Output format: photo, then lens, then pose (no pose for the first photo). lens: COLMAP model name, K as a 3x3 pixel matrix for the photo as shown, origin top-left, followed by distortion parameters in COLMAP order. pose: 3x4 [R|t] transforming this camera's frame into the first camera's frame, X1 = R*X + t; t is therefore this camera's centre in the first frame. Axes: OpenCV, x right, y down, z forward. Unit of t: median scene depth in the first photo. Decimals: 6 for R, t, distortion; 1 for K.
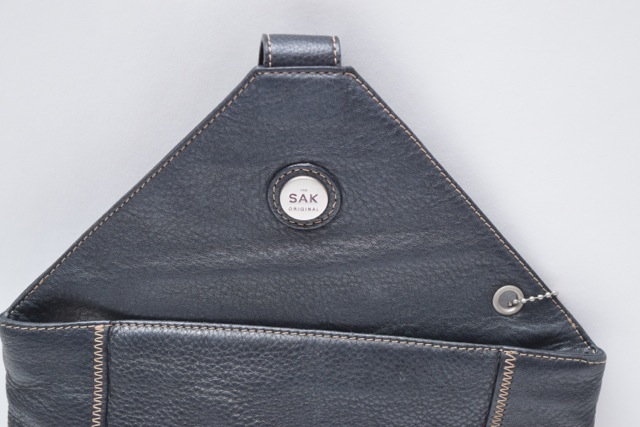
lens RADIAL K [[1512.1, 0, 317.7], [0, 1512.1, 213.1], [0, 0, 1]] dist [0.014359, 0.000000]
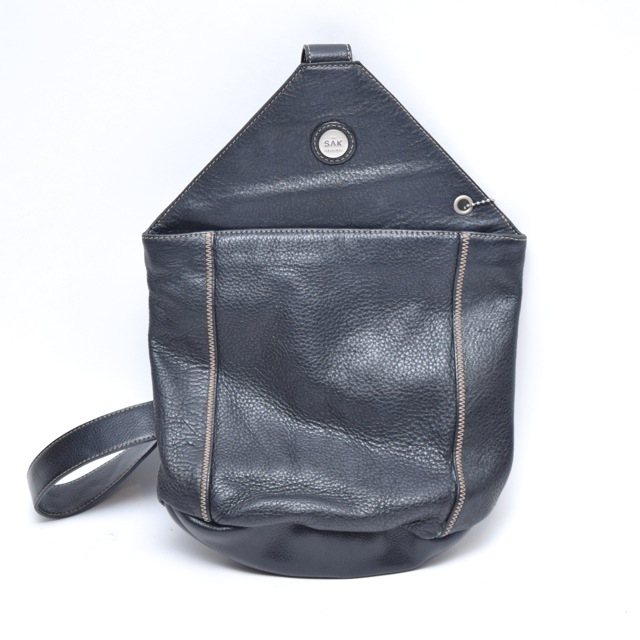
lens RADIAL K [[2325.9, 0, 321.3], [0, 2325.9, 320.1], [0, 0, 1]] dist [0.061121, 0.000000]
pose [[0.998170, -0.053365, 0.028457, -0.101982], [0.054723, 0.997283, -0.049323, 0.297497], [-0.025747, 0.050790, 0.998377, -1.470553]]
